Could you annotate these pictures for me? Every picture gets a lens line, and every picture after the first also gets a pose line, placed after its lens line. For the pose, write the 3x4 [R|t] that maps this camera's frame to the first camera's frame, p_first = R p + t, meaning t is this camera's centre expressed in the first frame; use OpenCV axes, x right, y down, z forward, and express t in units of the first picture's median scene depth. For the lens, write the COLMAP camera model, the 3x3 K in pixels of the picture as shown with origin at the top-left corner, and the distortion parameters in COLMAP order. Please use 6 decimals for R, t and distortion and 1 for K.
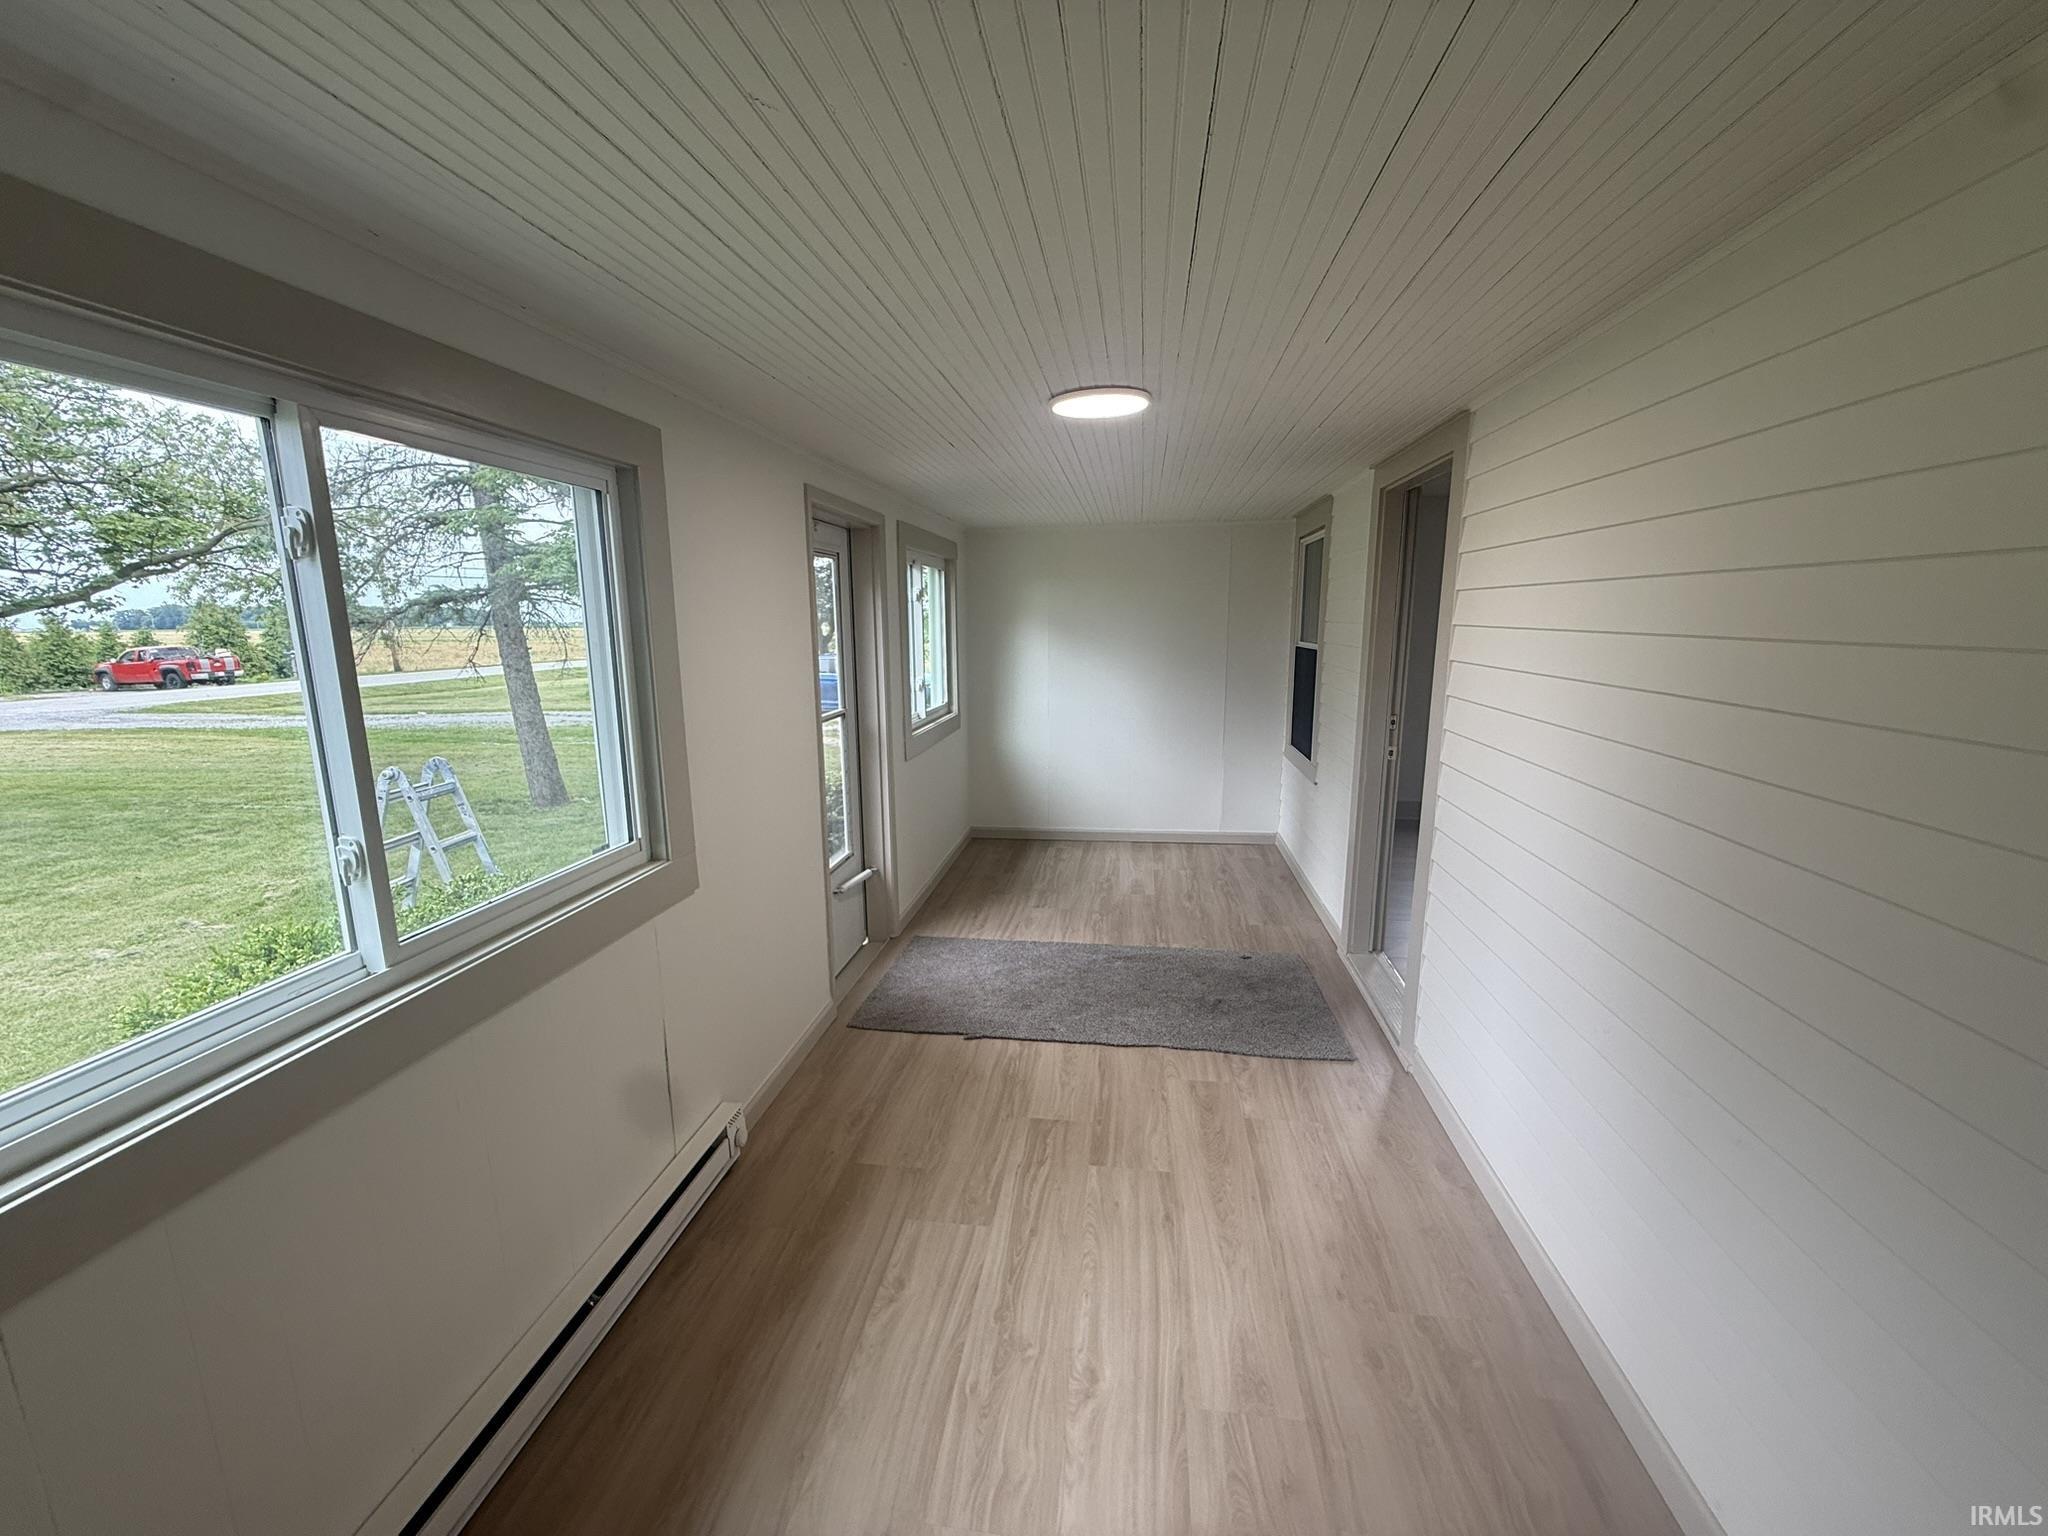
lens RADIAL K [[815.1, 0, 1023.6], [0, 815.1, 767.0], [0, 0, 1]] dist [0.000819, -0.000017]
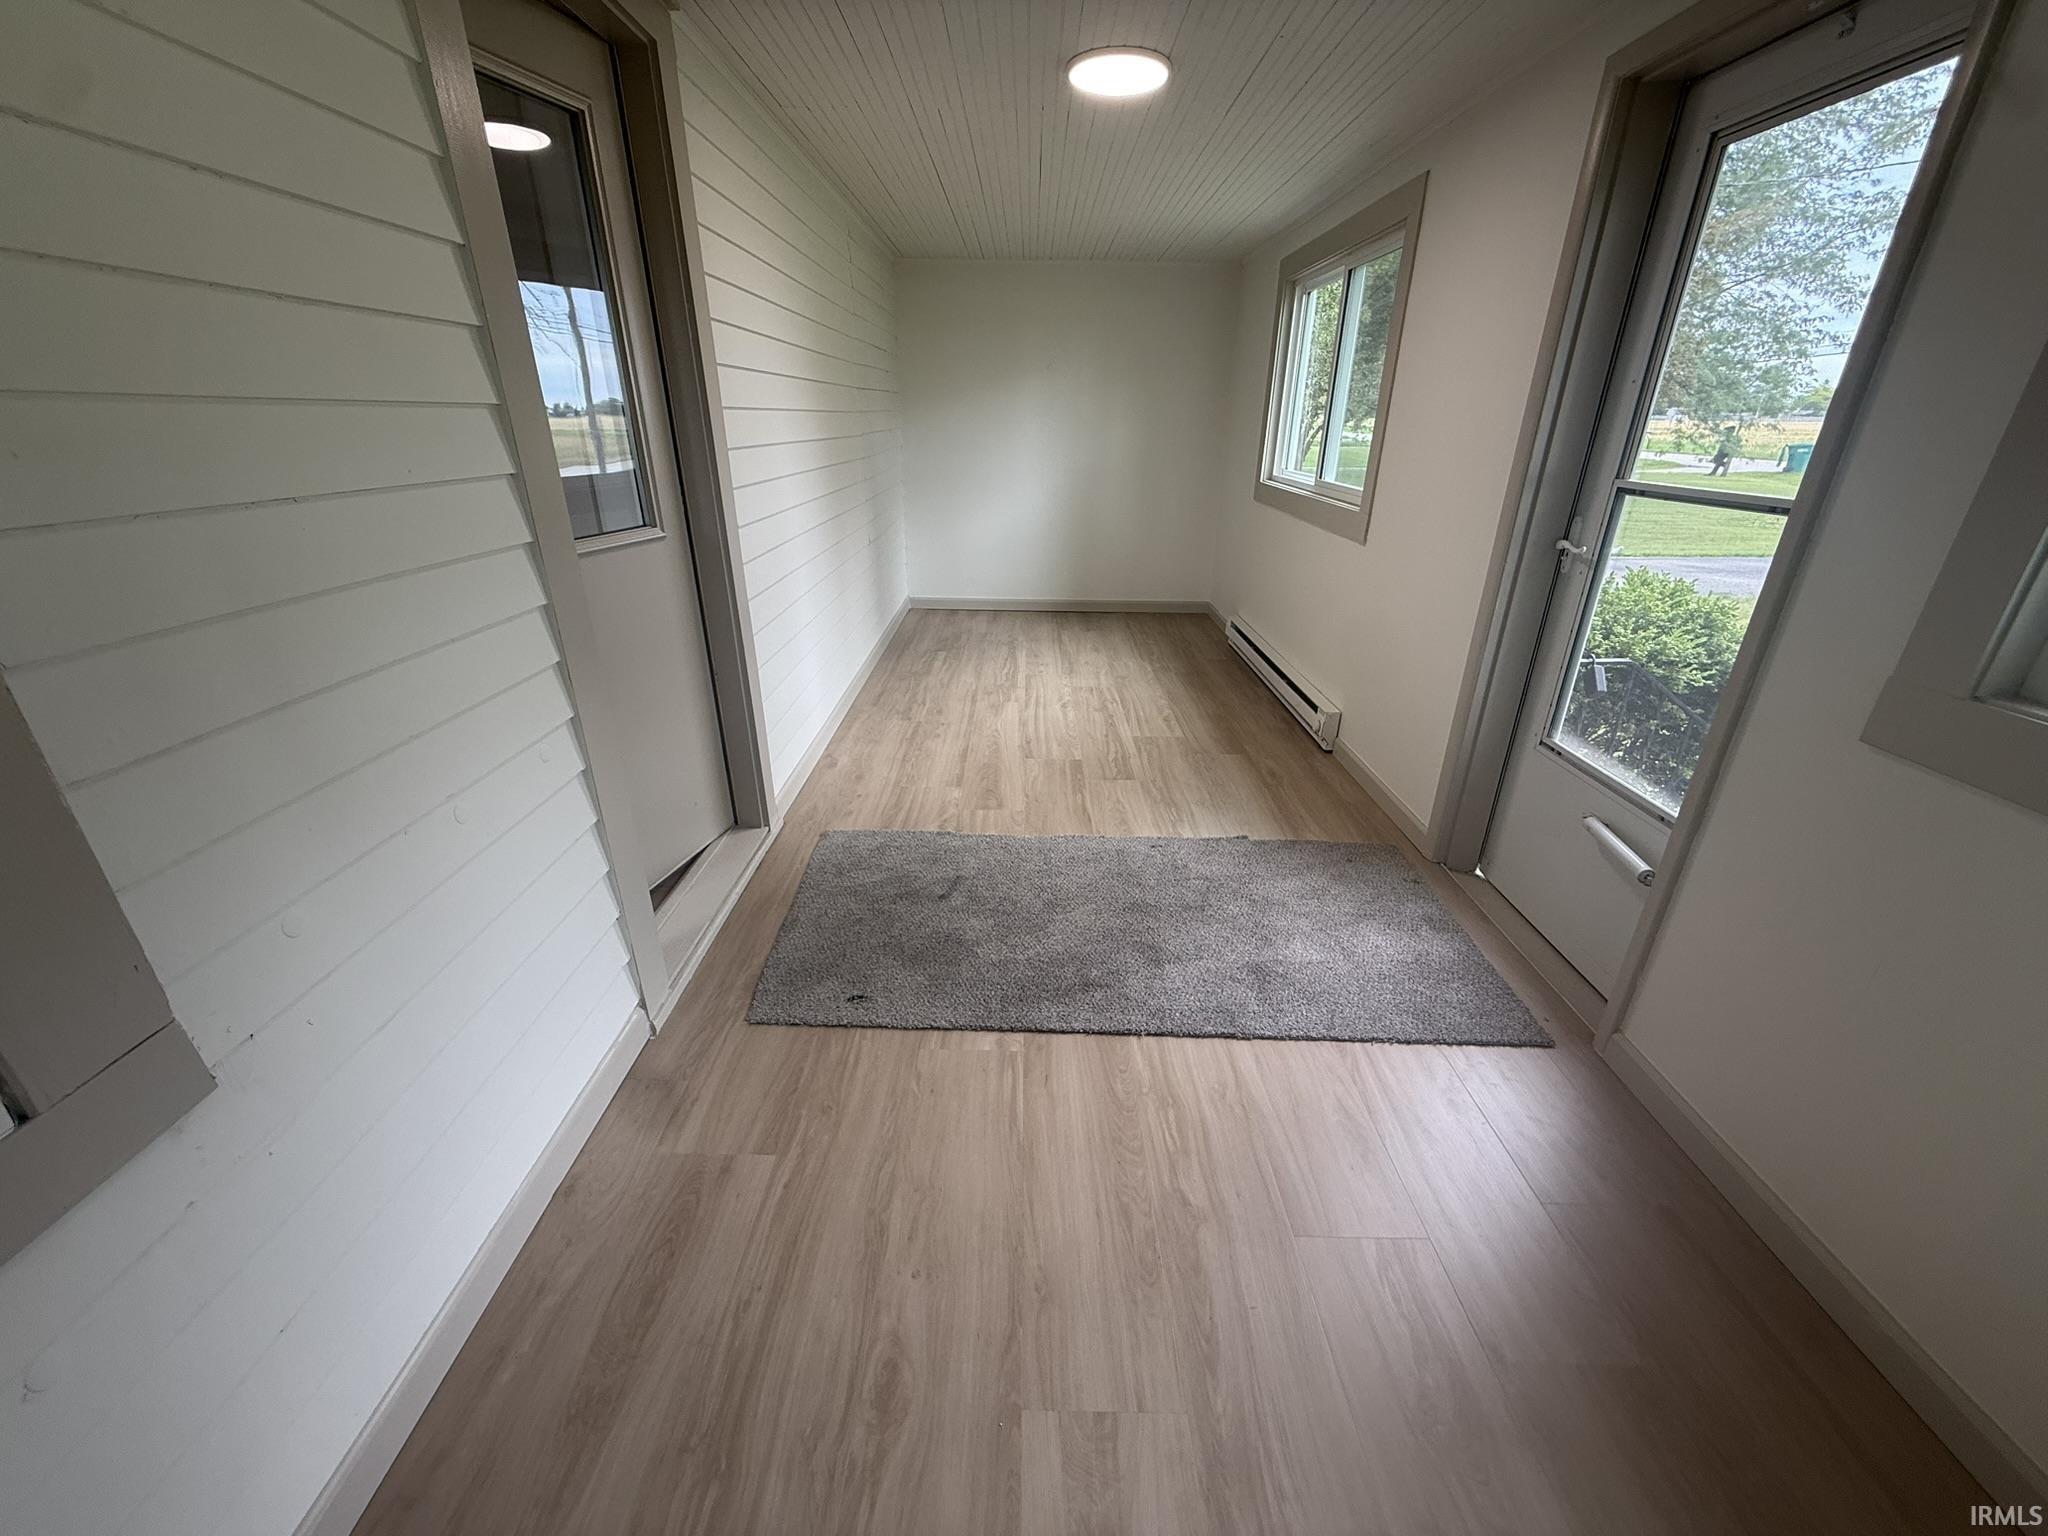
lens RADIAL K [[815.1, 0, 1021.9], [0, 815.1, 772.0], [0, 0, 1]] dist [0.000819, -0.000017]
pose [[-0.991151, 0.058941, -0.118938, 0.366013], [-0.018484, 0.826001, 0.563366, -0.299180], [0.131449, 0.560579, -0.817602, 2.234791]]
